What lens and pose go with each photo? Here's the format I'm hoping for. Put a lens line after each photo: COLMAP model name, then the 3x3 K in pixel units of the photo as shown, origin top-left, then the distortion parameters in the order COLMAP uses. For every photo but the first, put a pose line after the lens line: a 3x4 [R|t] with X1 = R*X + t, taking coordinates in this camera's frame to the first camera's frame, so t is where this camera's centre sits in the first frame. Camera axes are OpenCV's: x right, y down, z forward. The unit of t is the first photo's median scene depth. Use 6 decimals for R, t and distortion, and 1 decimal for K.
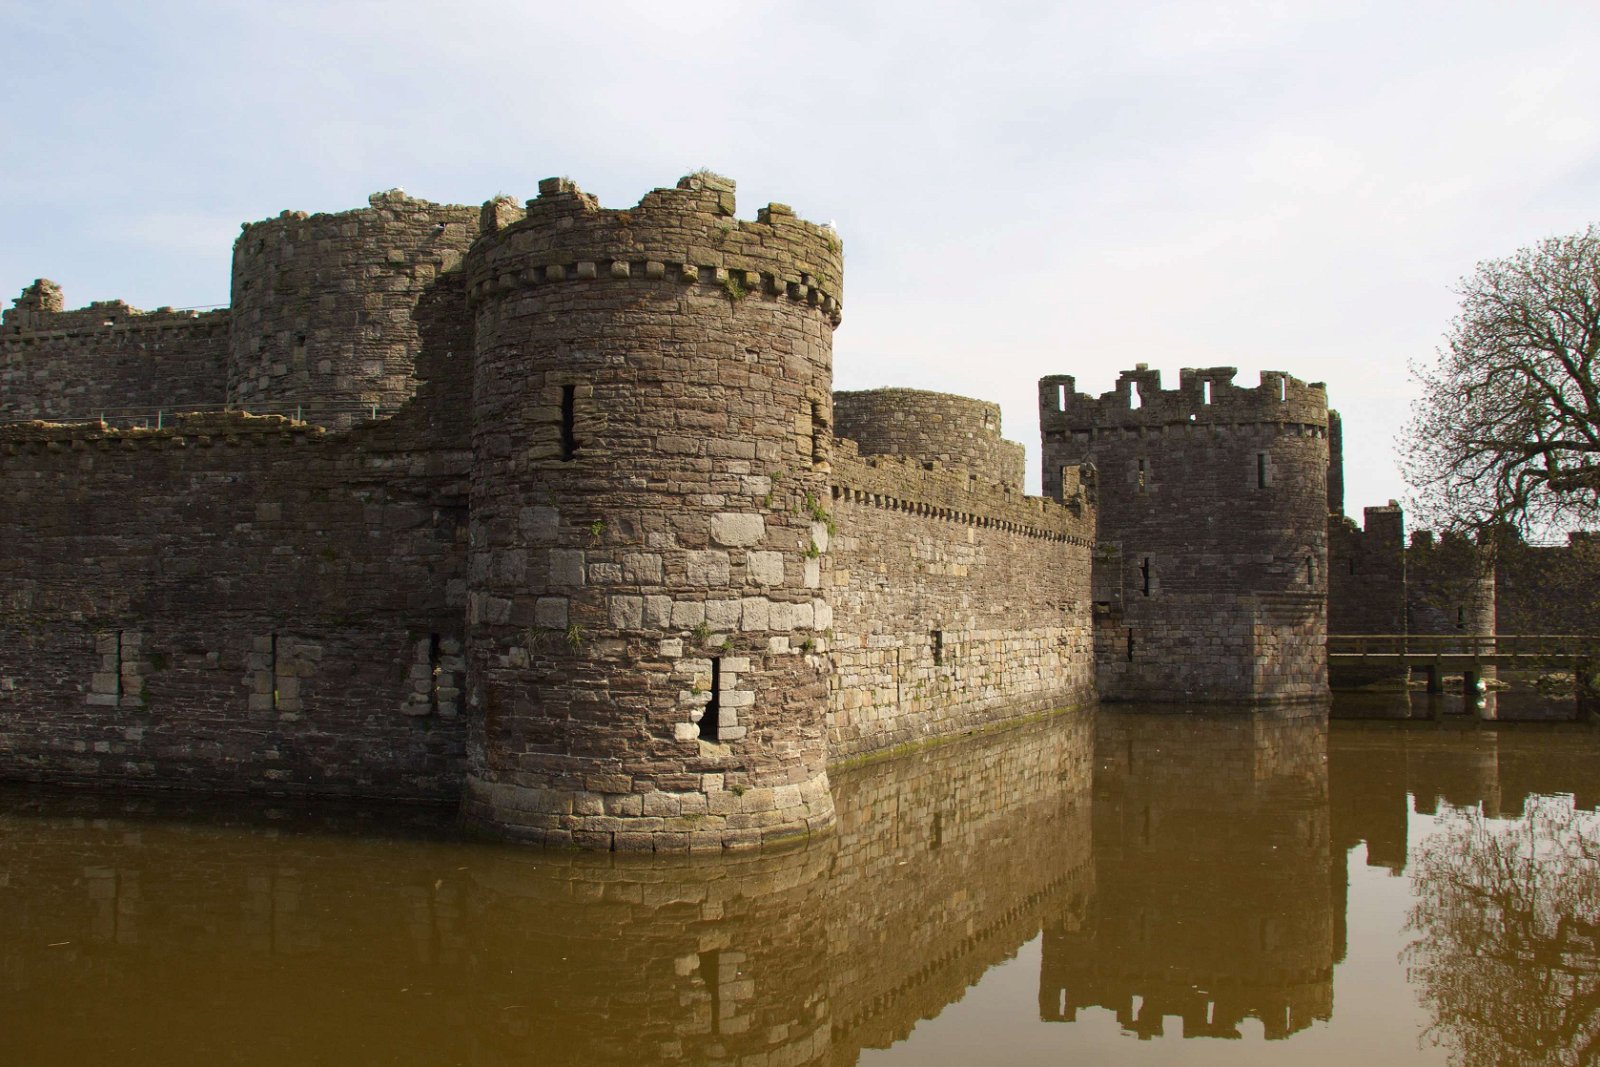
lens RADIAL K [[1329.4, 0, 791.3], [0, 1329.4, 544.9], [0, 0, 1]] dist [-0.167562, 0.156862]
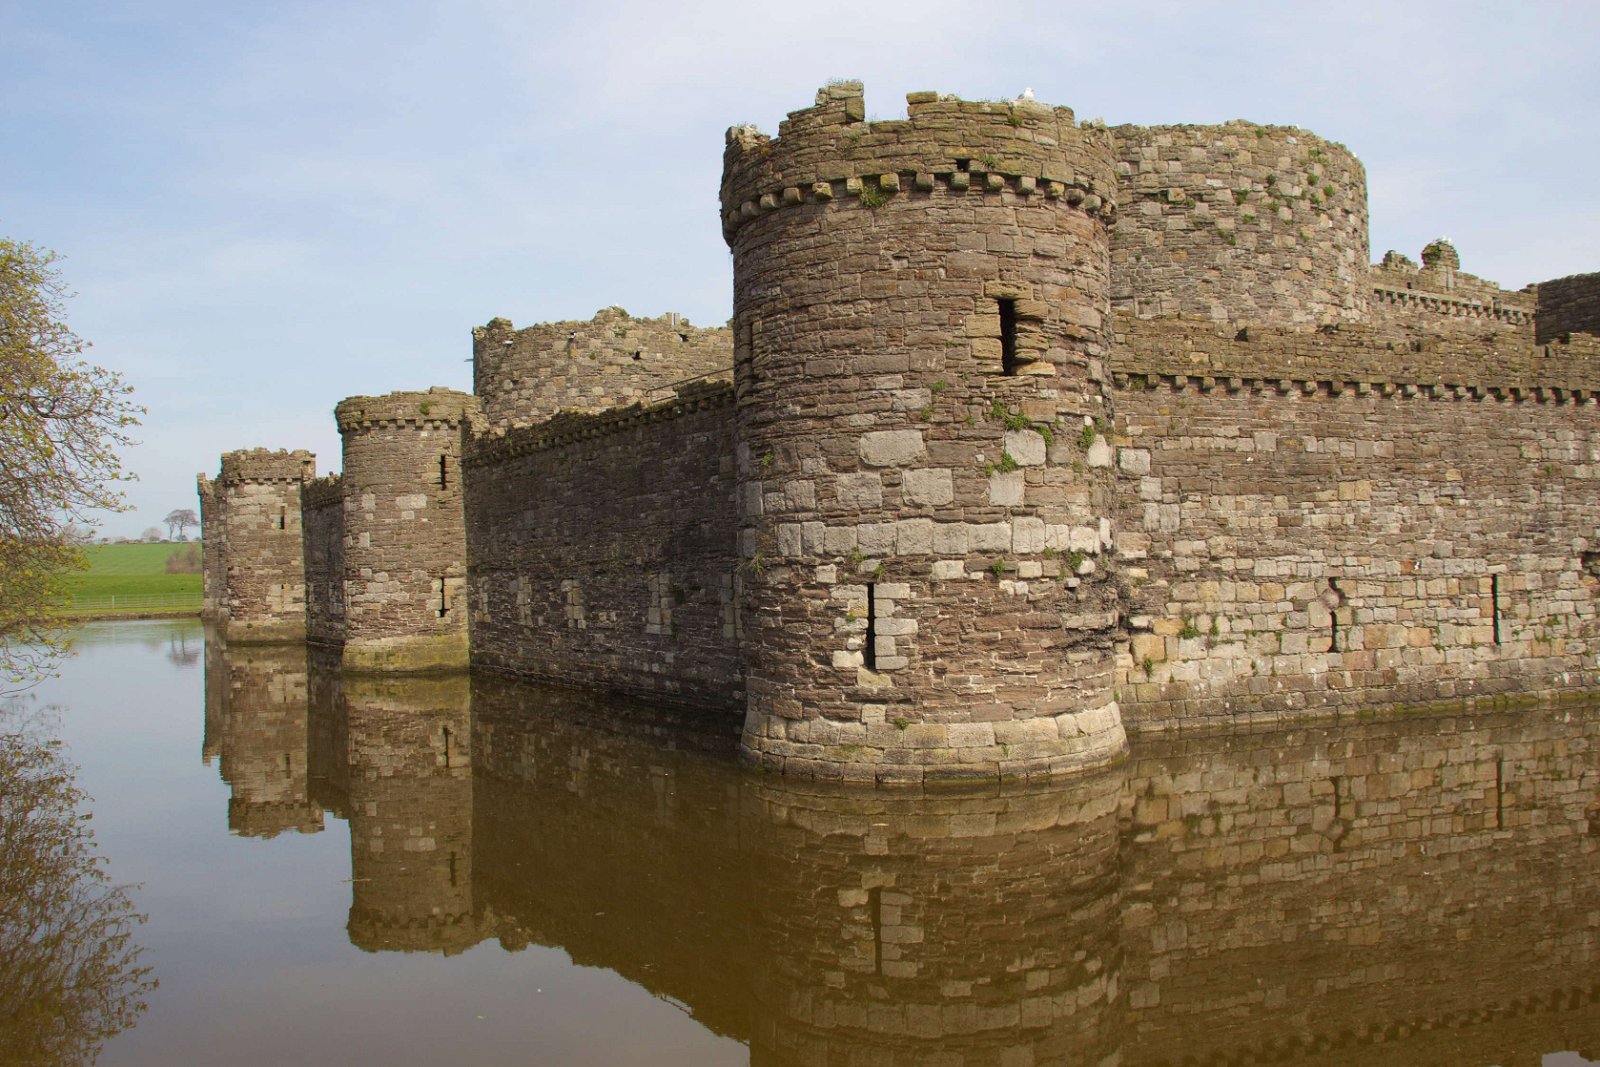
lens RADIAL K [[1329.4, 0, 803.3], [0, 1329.4, 545.6], [0, 0, 1]] dist [-0.167562, 0.156862]
pose [[0.691208, -0.031962, -0.721949, 0.596805], [0.062451, 0.997926, 0.015612, 0.039011], [0.719953, -0.055877, 0.691770, 0.298799]]
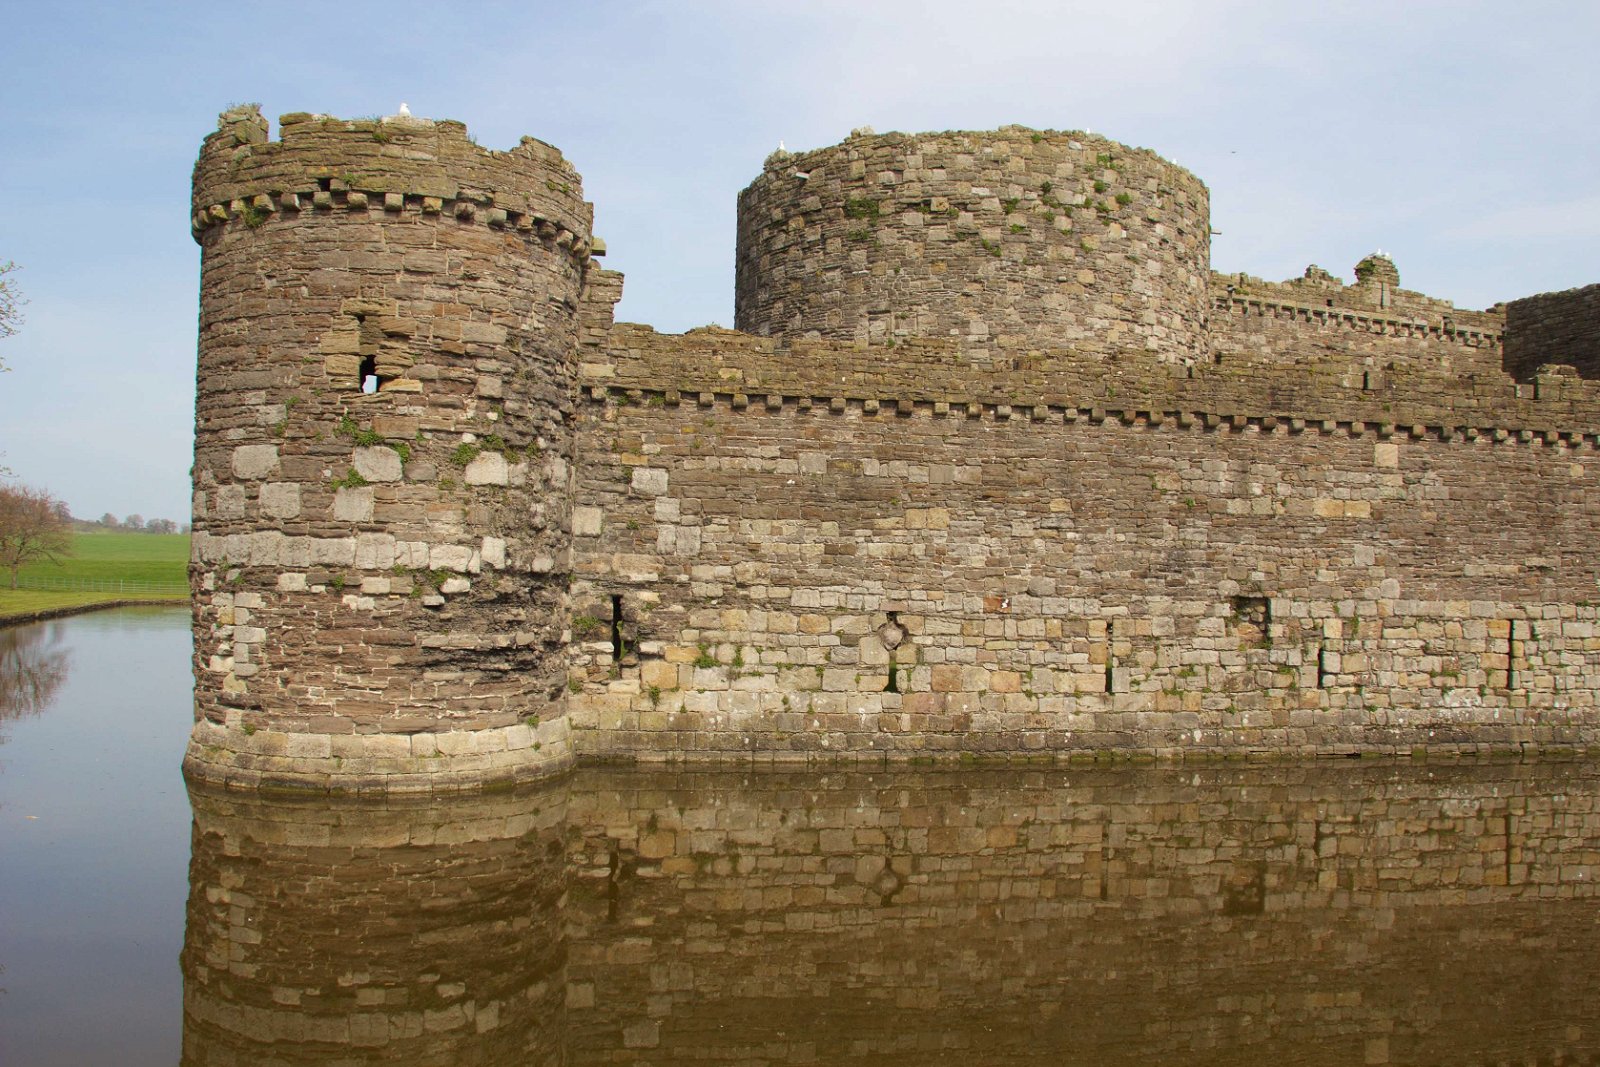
lens RADIAL K [[1329.4, 0, 799.6], [0, 1329.4, 544.7], [0, 0, 1]] dist [-0.167562, 0.156862]
pose [[0.574472, -0.015878, -0.818370, 0.968412], [0.025365, 0.999677, -0.001590, 0.061045], [0.818131, -0.019844, 0.574689, 0.781137]]
